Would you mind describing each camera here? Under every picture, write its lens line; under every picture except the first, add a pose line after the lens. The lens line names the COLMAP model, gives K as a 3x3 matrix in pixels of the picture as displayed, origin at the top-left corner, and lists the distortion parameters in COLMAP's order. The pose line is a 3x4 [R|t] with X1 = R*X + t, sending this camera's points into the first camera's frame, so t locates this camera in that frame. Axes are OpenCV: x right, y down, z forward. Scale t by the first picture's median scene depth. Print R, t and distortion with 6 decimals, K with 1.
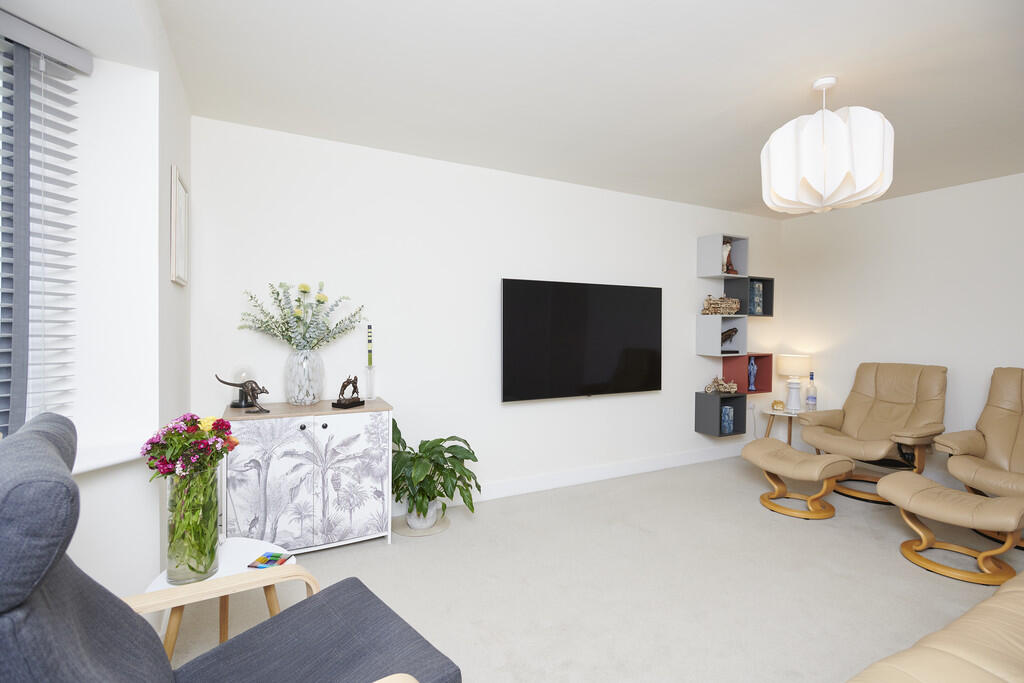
lens RADIAL K [[478.7, 0, 528.0], [0, 478.7, 335.7], [0, 0, 1]] dist [-0.003616, 0.000153]
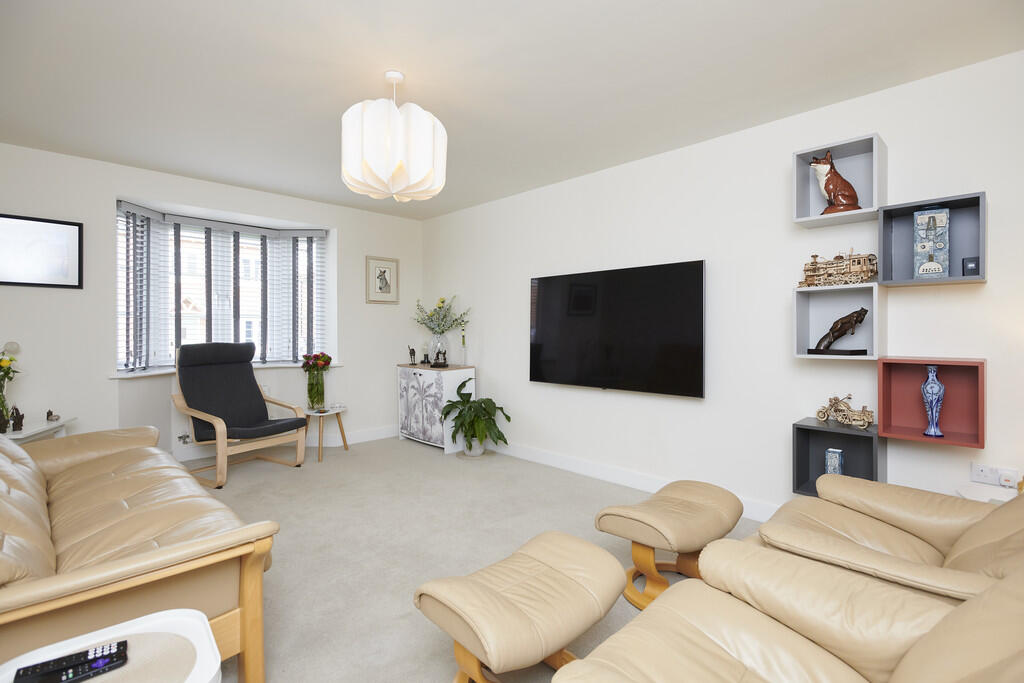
lens RADIAL K [[478.7, 0, 528.0], [0, 478.7, 335.7], [0, 0, 1]] dist [-0.003616, 0.000153]
pose [[0.302561, 0.002678, -0.953126, 1.387798], [-0.013863, 0.999903, -0.001591, 0.033950], [0.953029, 0.013695, 0.302568, 0.797703]]
